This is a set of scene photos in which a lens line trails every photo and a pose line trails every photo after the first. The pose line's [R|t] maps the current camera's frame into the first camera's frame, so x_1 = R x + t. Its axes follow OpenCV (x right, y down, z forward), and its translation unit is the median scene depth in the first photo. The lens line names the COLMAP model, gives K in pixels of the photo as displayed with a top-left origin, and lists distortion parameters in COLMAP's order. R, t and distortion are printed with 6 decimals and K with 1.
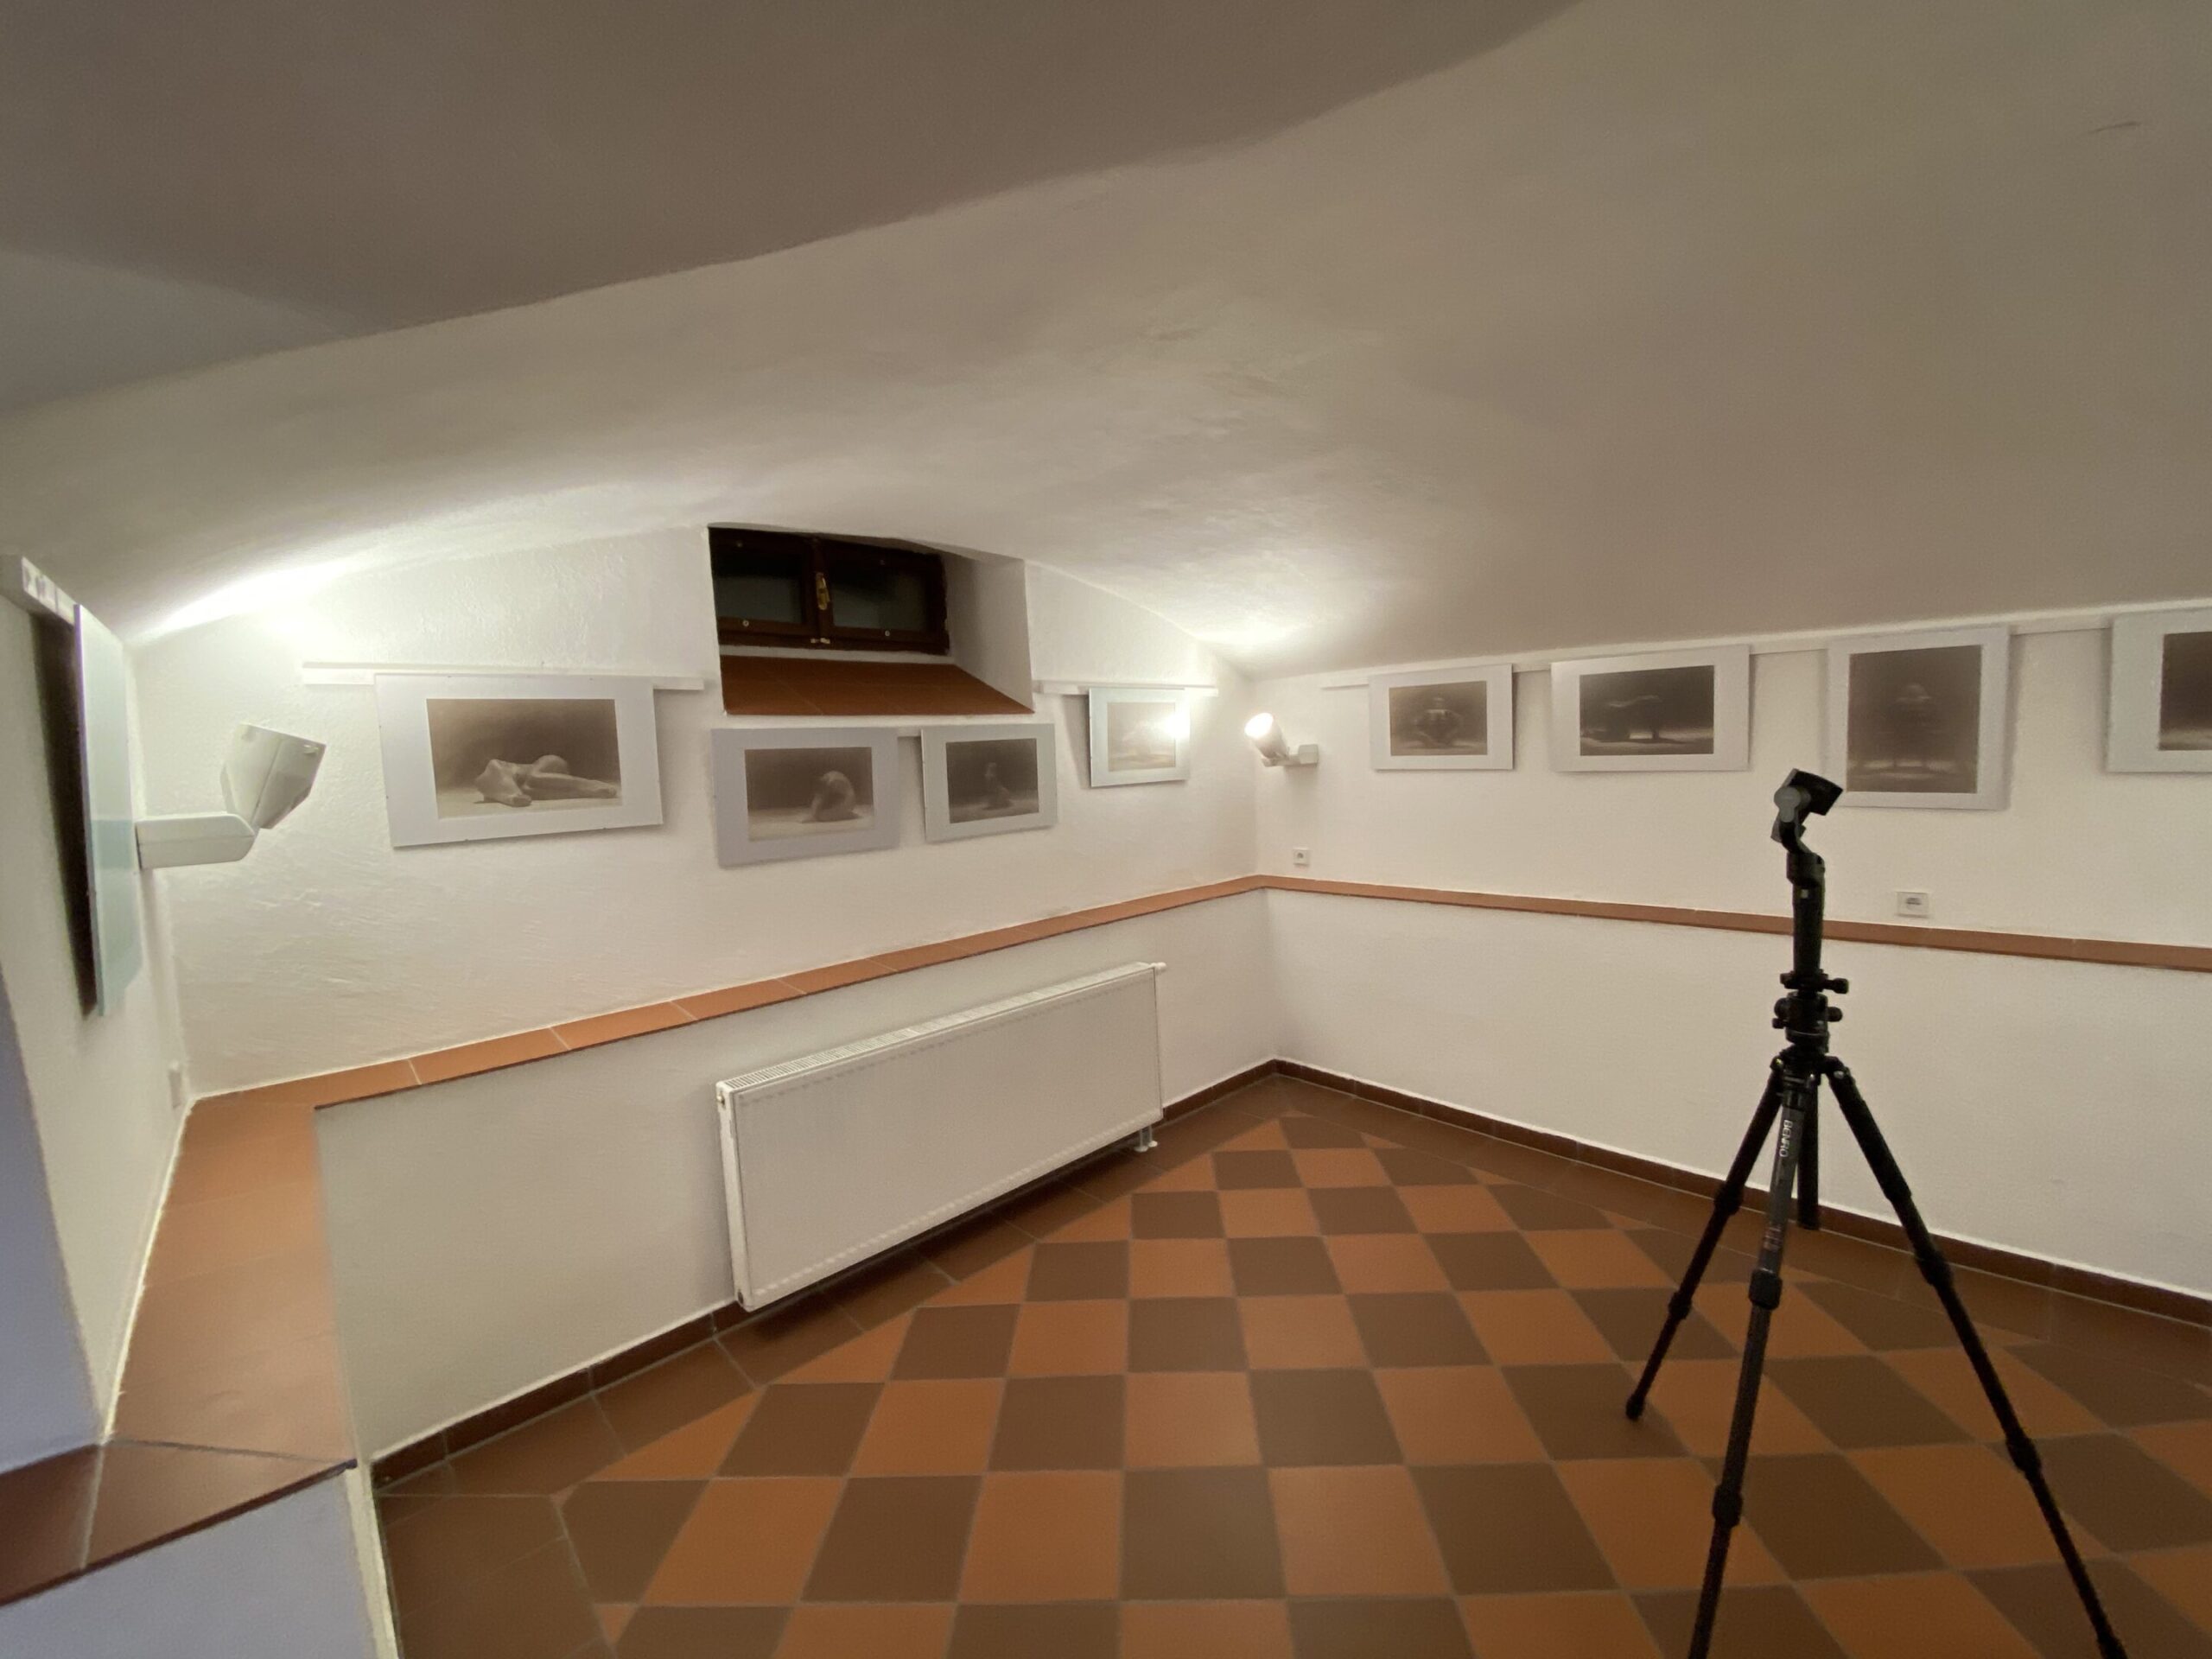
lens RADIAL K [[912.9, 0, 1106.0], [0, 912.9, 829.5], [0, 0, 1]] dist [-0.000270, -0.011465]
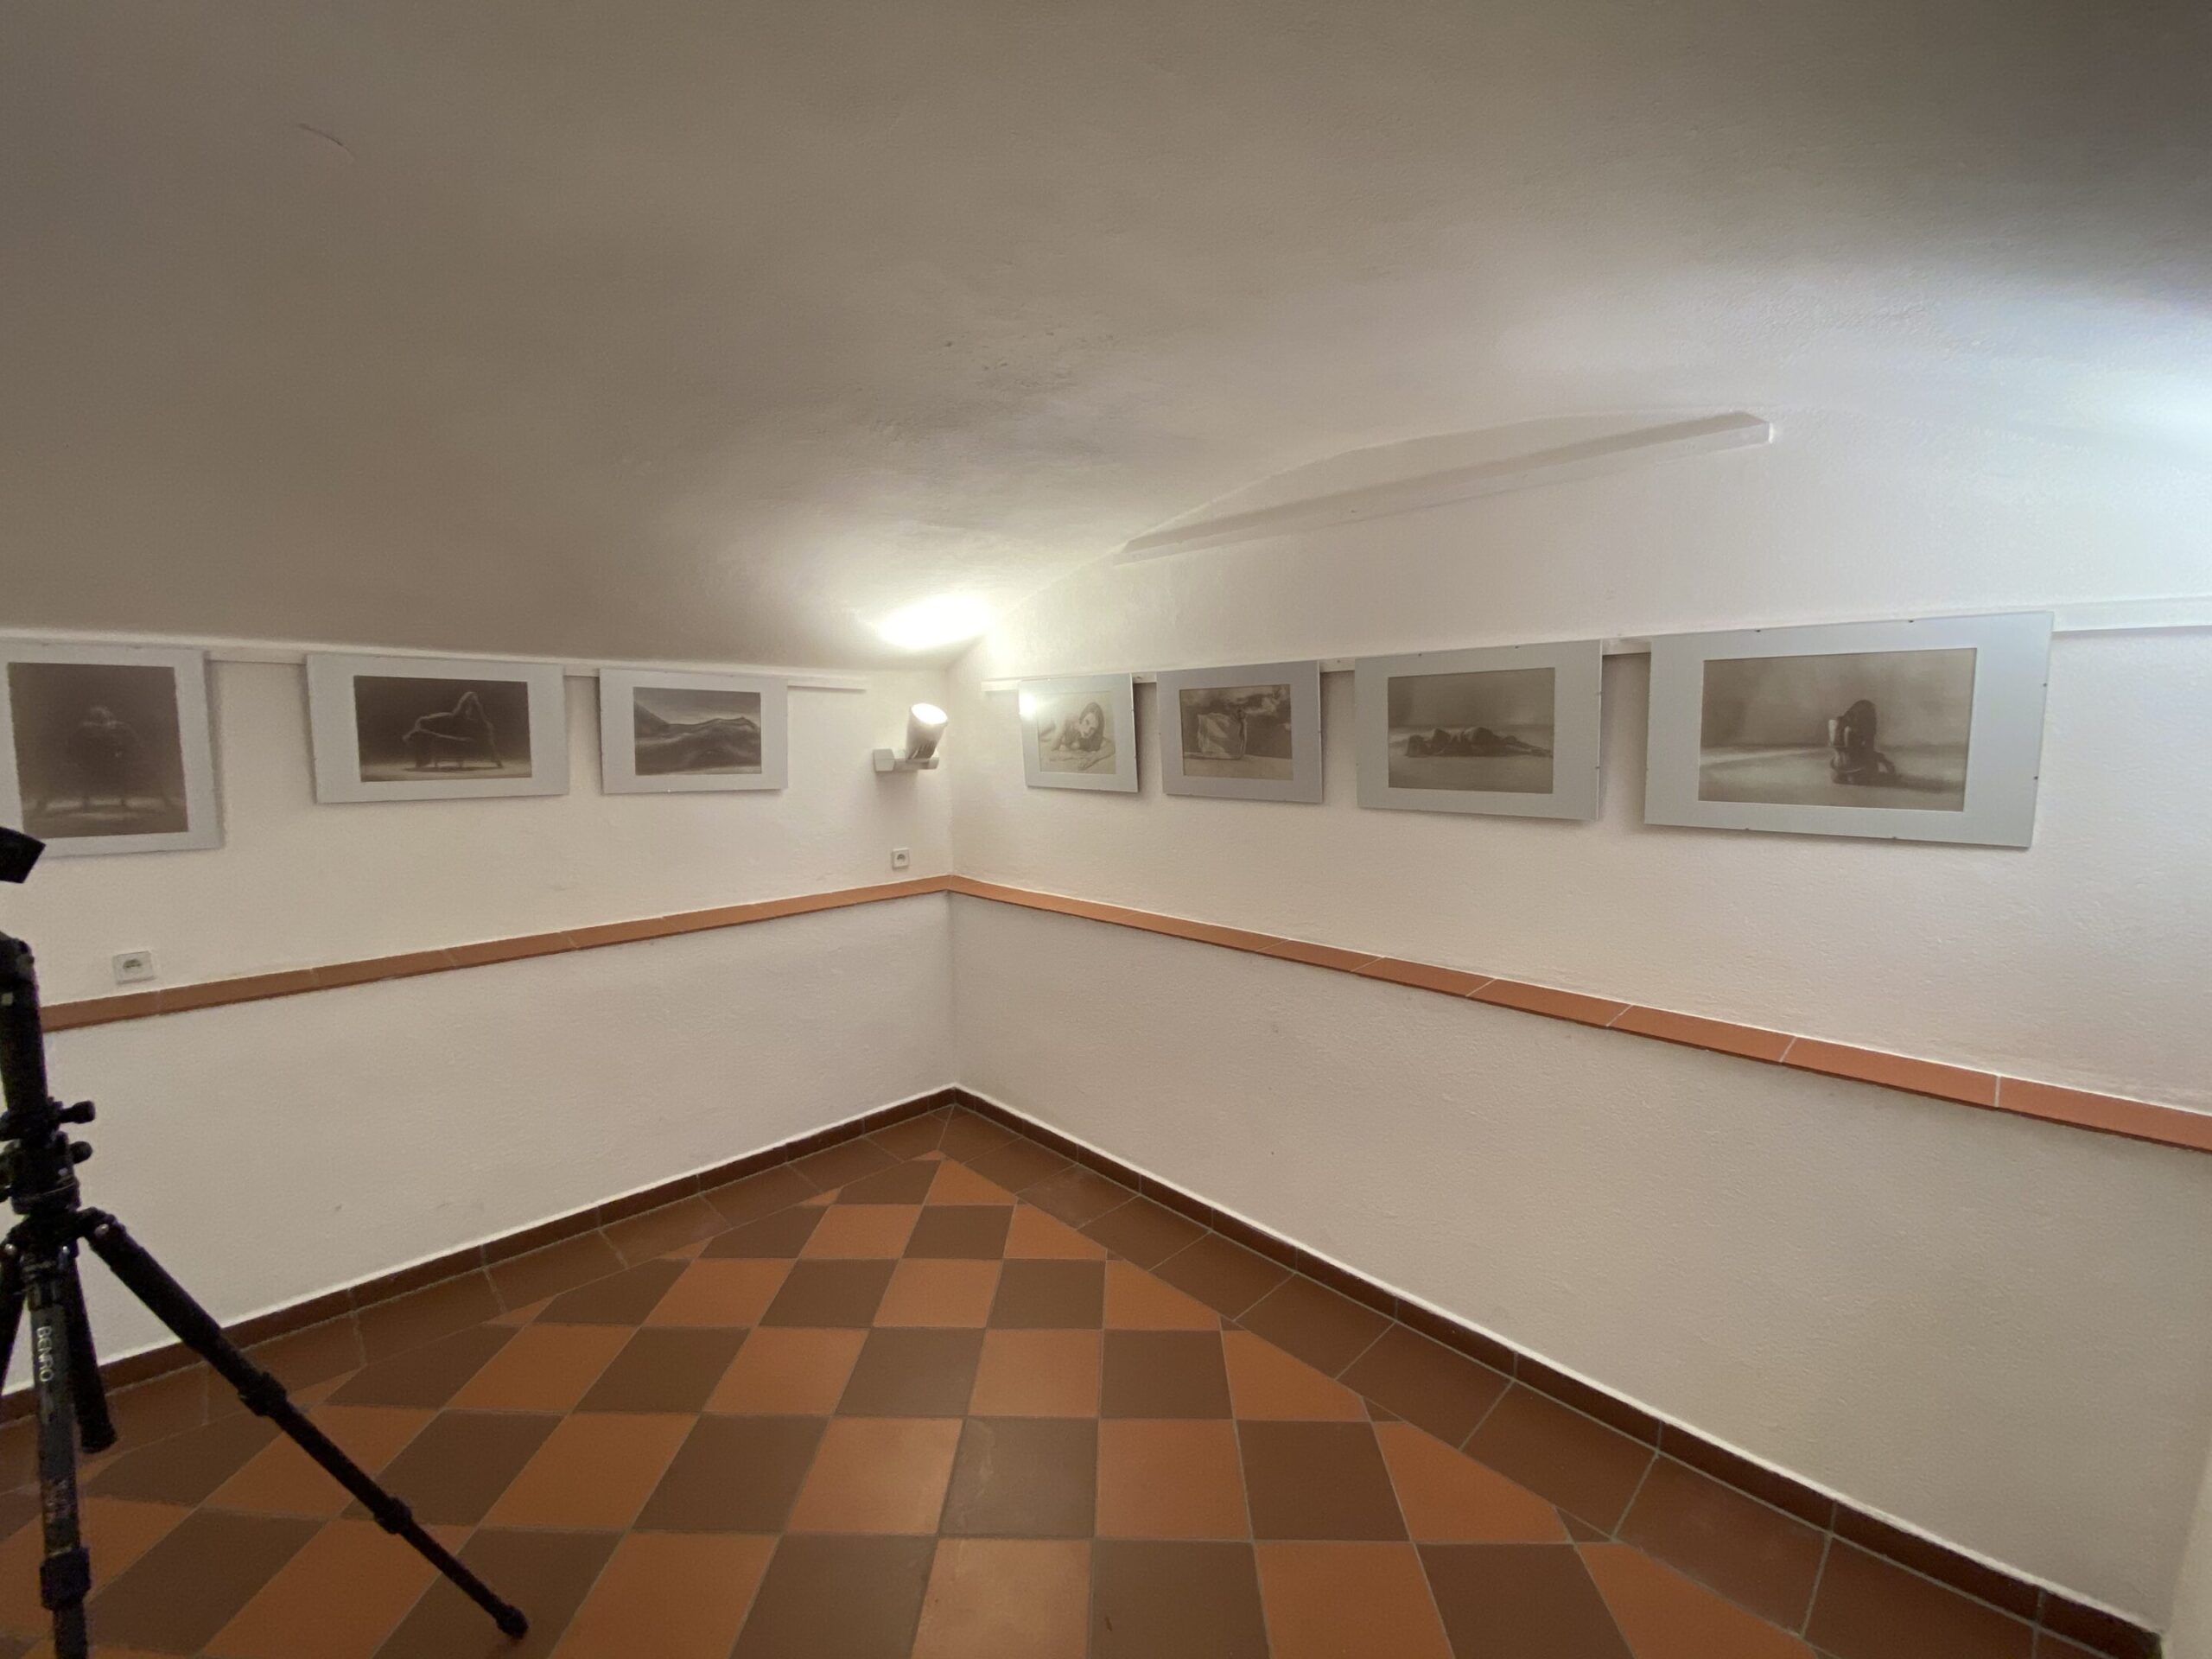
lens RADIAL K [[912.9, 0, 1106.0], [0, 912.9, 829.5], [0, 0, 1]] dist [-0.000270, -0.011465]
pose [[-0.011432, -0.057780, 0.998264, 0.064607], [0.090099, 0.994209, 0.058578, -0.014898], [-0.995867, 0.090612, -0.006160, 0.110208]]
